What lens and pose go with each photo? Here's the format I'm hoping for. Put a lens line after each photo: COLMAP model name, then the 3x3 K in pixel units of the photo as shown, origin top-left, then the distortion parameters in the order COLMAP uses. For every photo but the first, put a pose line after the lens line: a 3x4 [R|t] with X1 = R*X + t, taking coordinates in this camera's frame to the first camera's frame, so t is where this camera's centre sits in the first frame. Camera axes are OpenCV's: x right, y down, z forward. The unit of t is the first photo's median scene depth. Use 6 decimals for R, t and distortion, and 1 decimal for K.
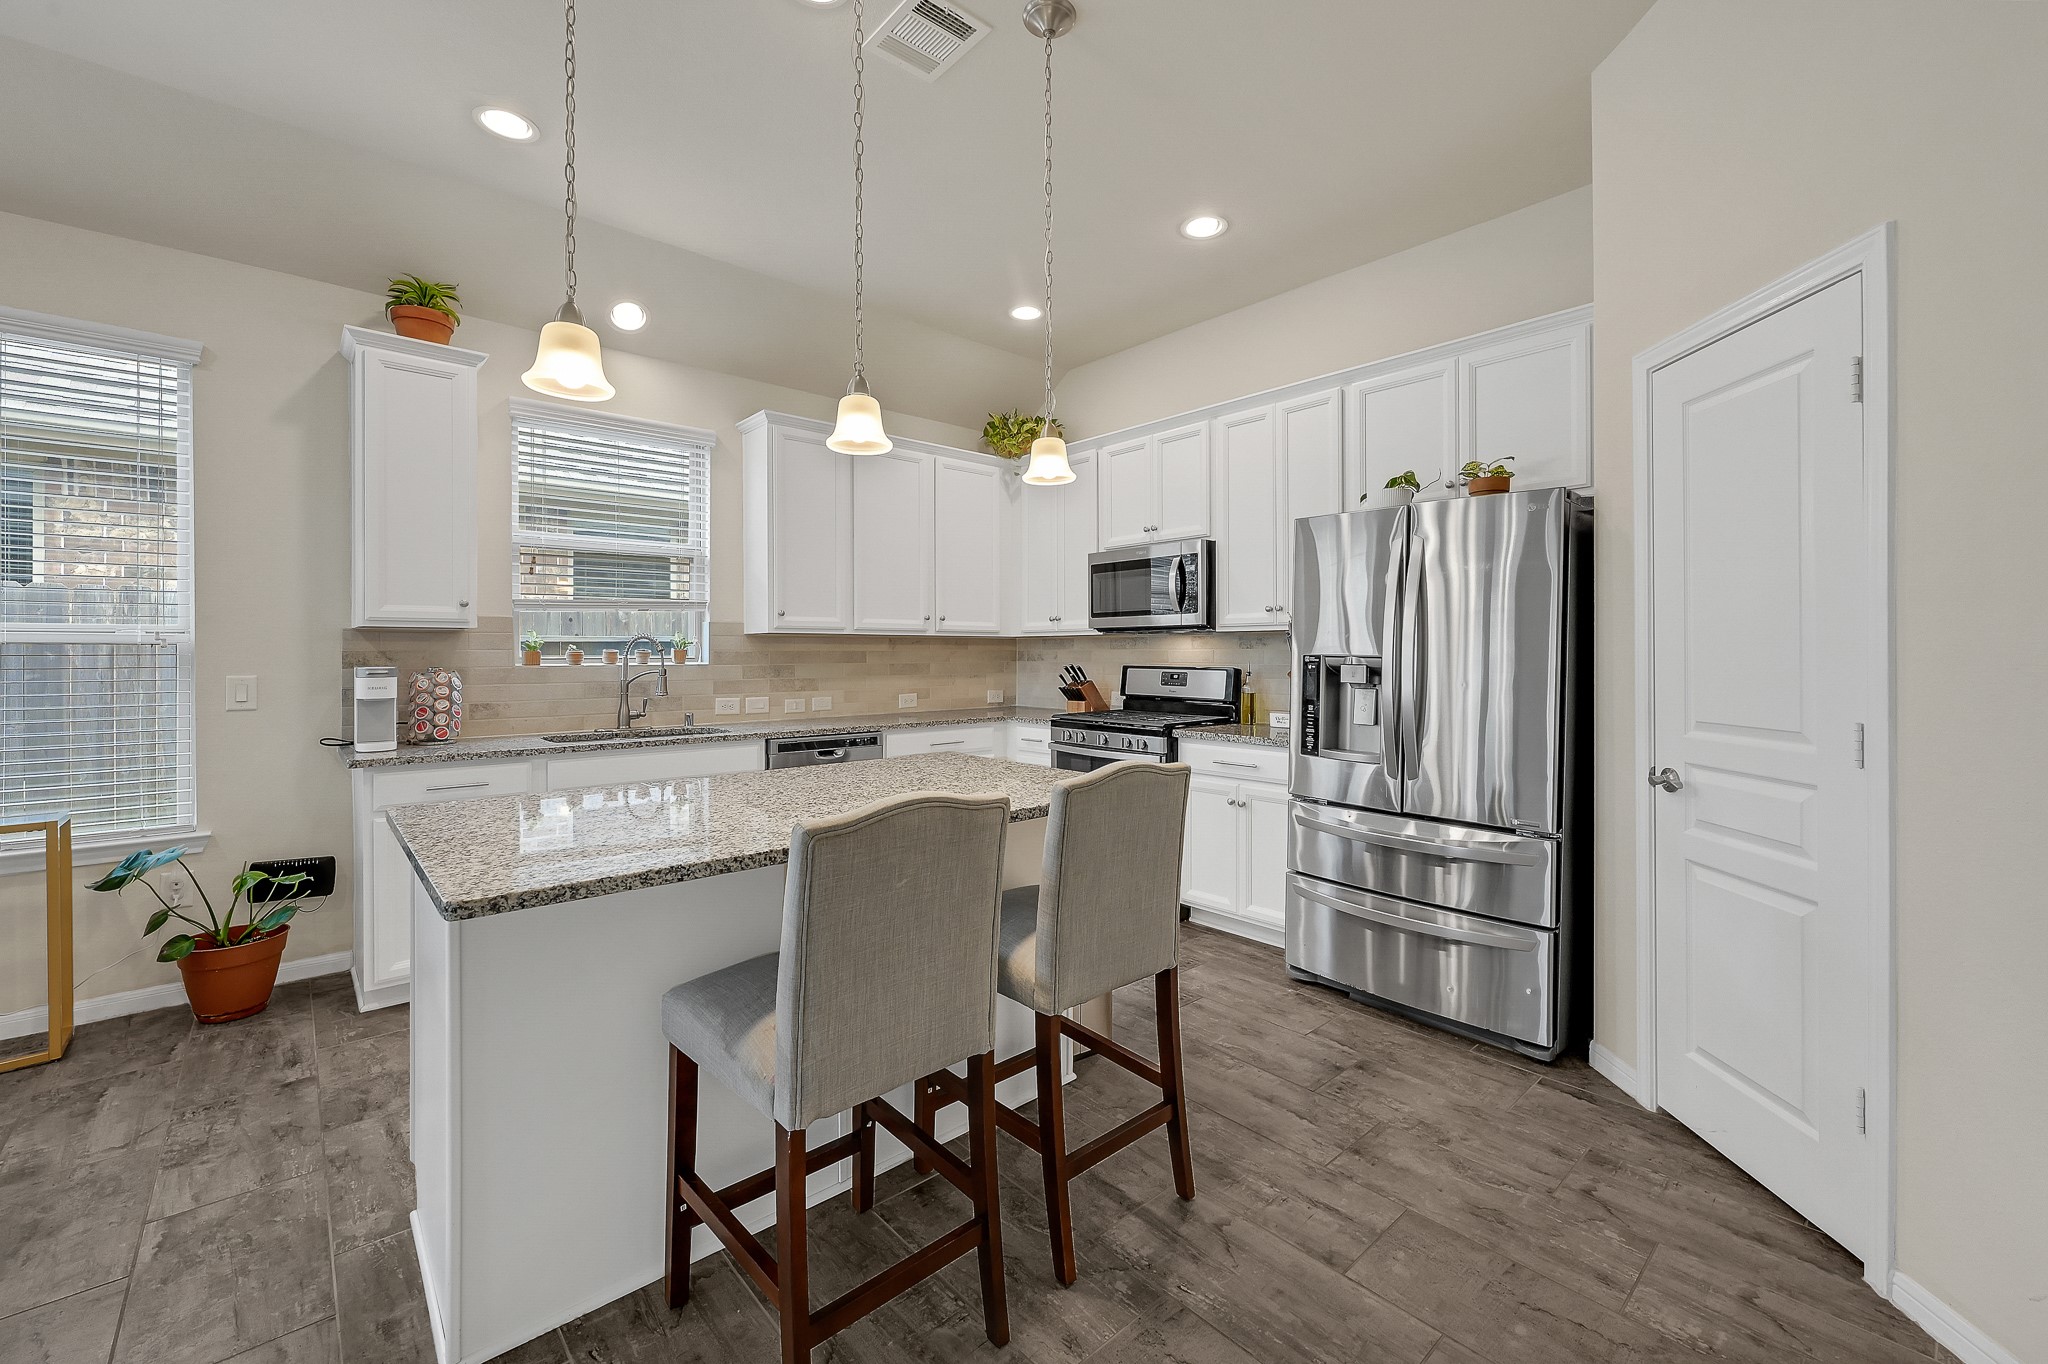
lens RADIAL K [[837.7, 0, 1017.8], [0, 837.7, 645.7], [0, 0, 1]] dist [-0.004103, 0.000175]
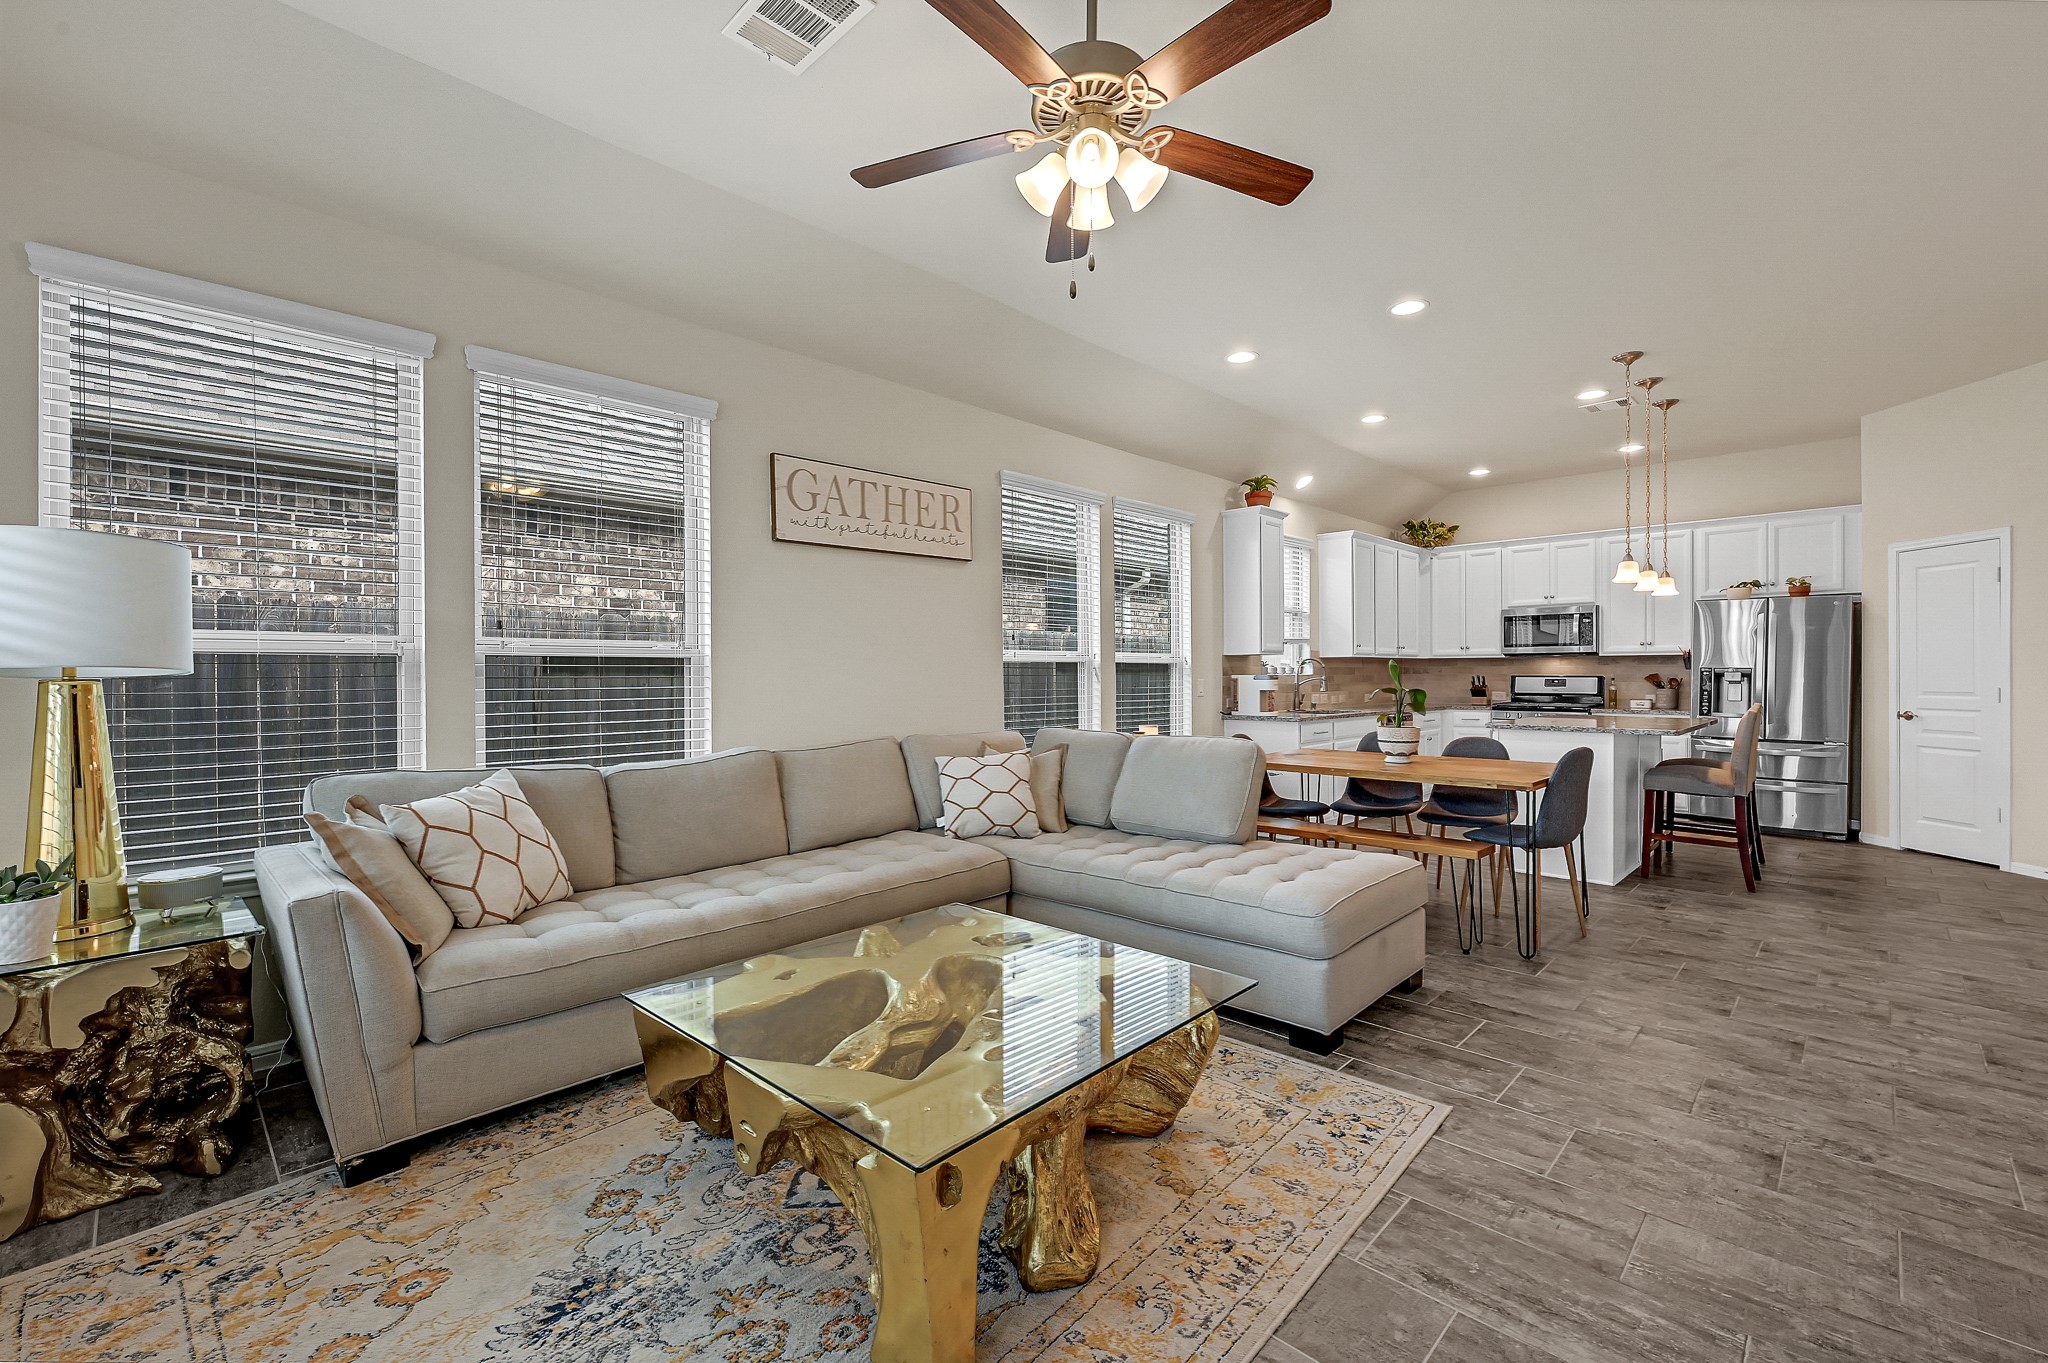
lens RADIAL K [[876.9, 0, 1014.5], [0, 876.9, 672.4], [0, 0, 1]] dist [-0.002336, -0.000614]
pose [[0.997780, -0.002537, 0.066548, -1.440618], [0.002039, 0.999969, 0.007553, 0.003034], [-0.066566, -0.007401, 0.997755, -1.003797]]
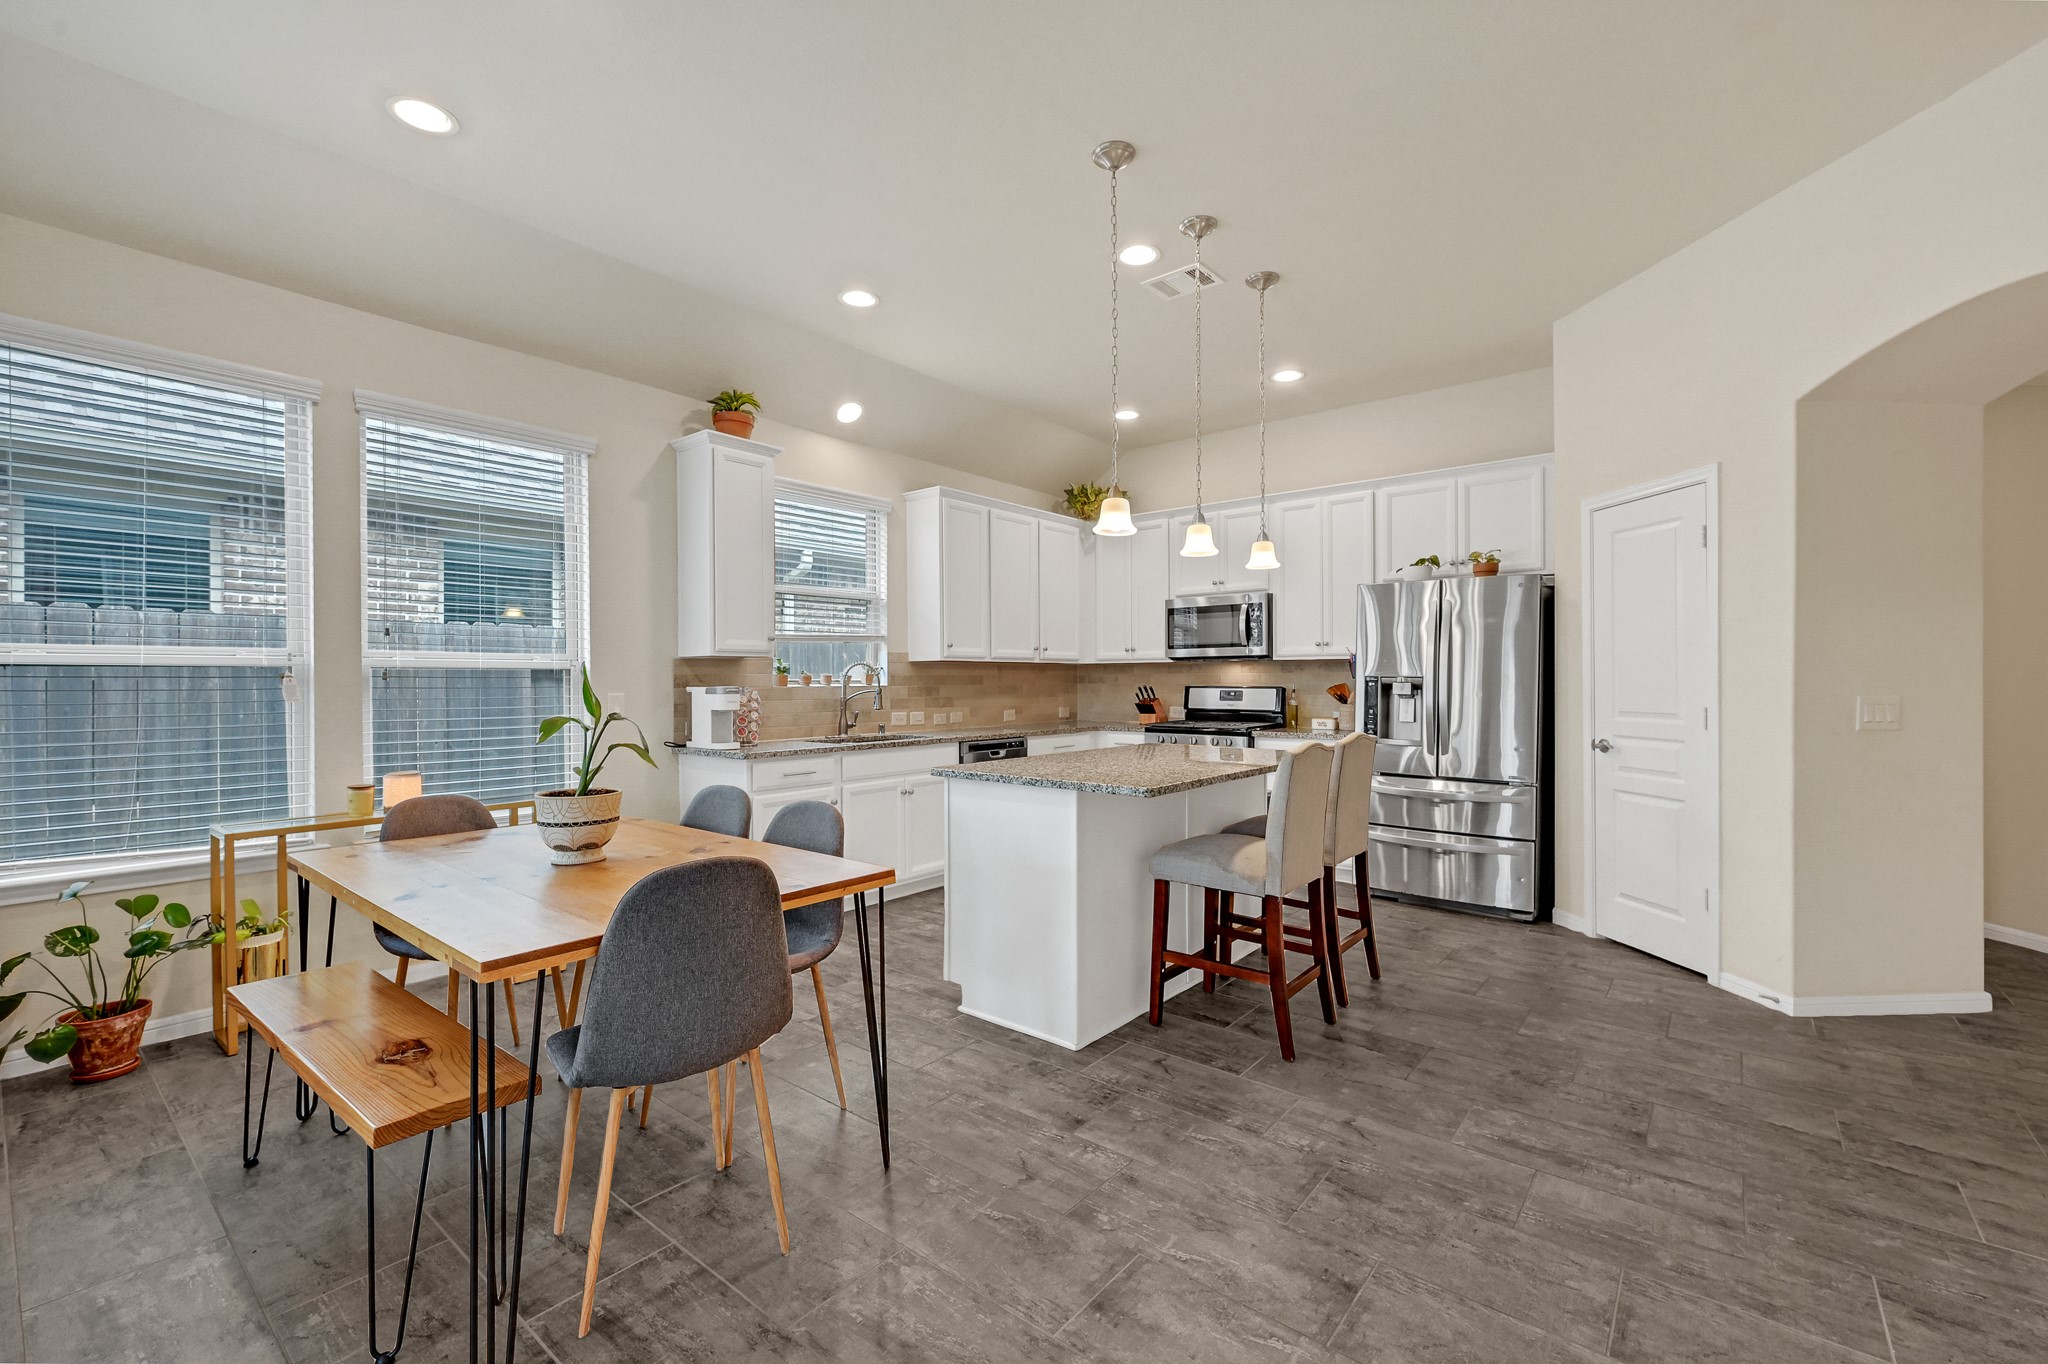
lens RADIAL K [[876.9, 0, 1014.5], [0, 876.9, 672.9], [0, 0, 1]] dist [-0.002336, -0.000614]
pose [[0.987302, -0.001837, 0.158845, -0.512350], [0.001954, 0.999998, -0.000581, 0.005622], [-0.158844, 0.000884, 0.987303, -0.432192]]
